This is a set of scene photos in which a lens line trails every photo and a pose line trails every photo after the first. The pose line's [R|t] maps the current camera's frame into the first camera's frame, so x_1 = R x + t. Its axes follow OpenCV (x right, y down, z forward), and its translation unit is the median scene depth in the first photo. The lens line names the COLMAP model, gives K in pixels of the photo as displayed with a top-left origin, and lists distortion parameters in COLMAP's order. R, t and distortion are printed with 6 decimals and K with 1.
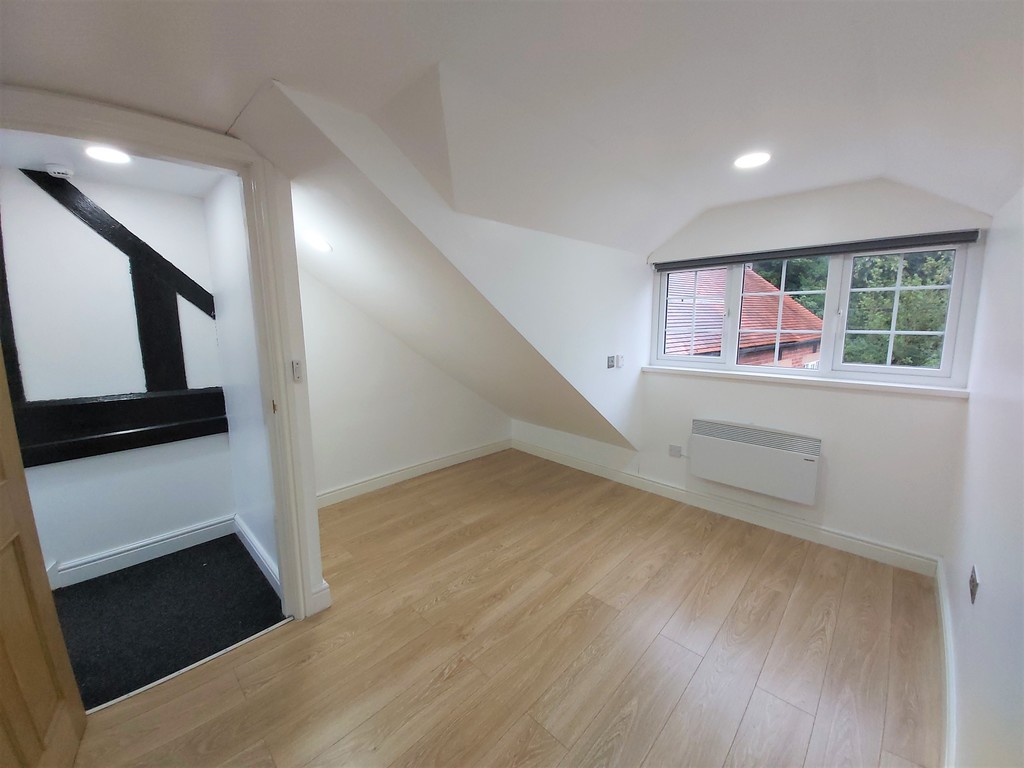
lens RADIAL K [[401.3, 0, 511.9], [0, 401.3, 375.9], [0, 0, 1]] dist [0.013566, -0.012476]
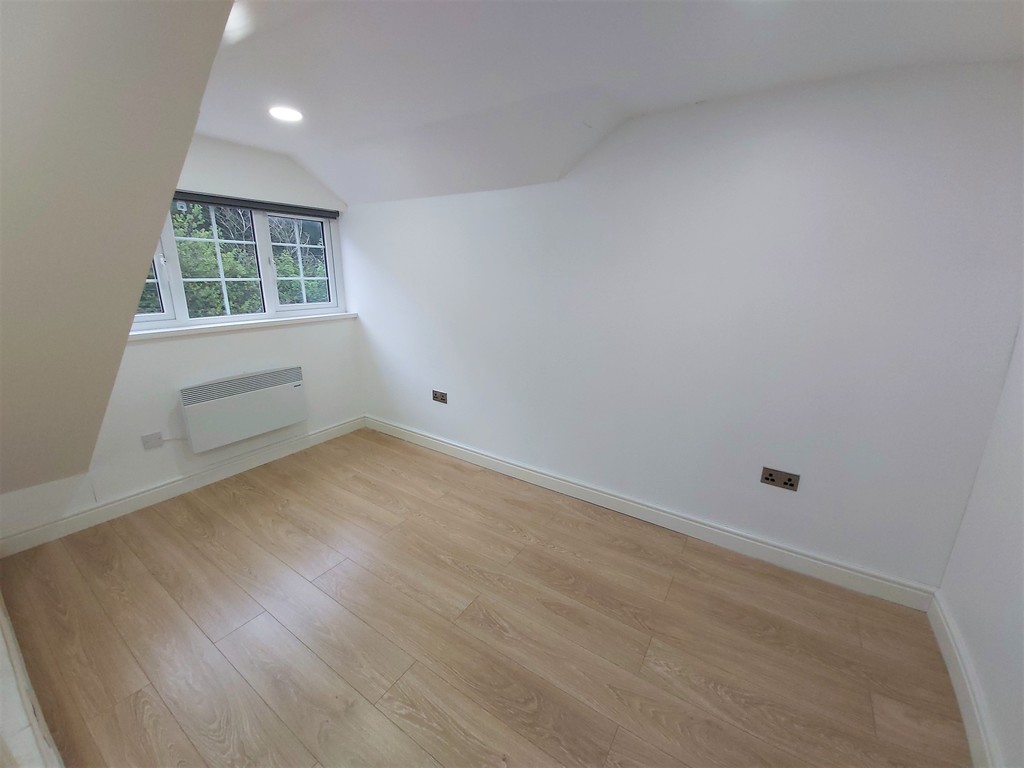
lens RADIAL K [[401.3, 0, 511.9], [0, 401.3, 375.9], [0, 0, 1]] dist [0.013566, -0.012476]
pose [[-0.186513, -0.239474, 0.952820, -0.557238], [0.134019, 0.954570, 0.266148, -0.058812], [-0.973269, 0.177336, -0.145946, 0.548171]]
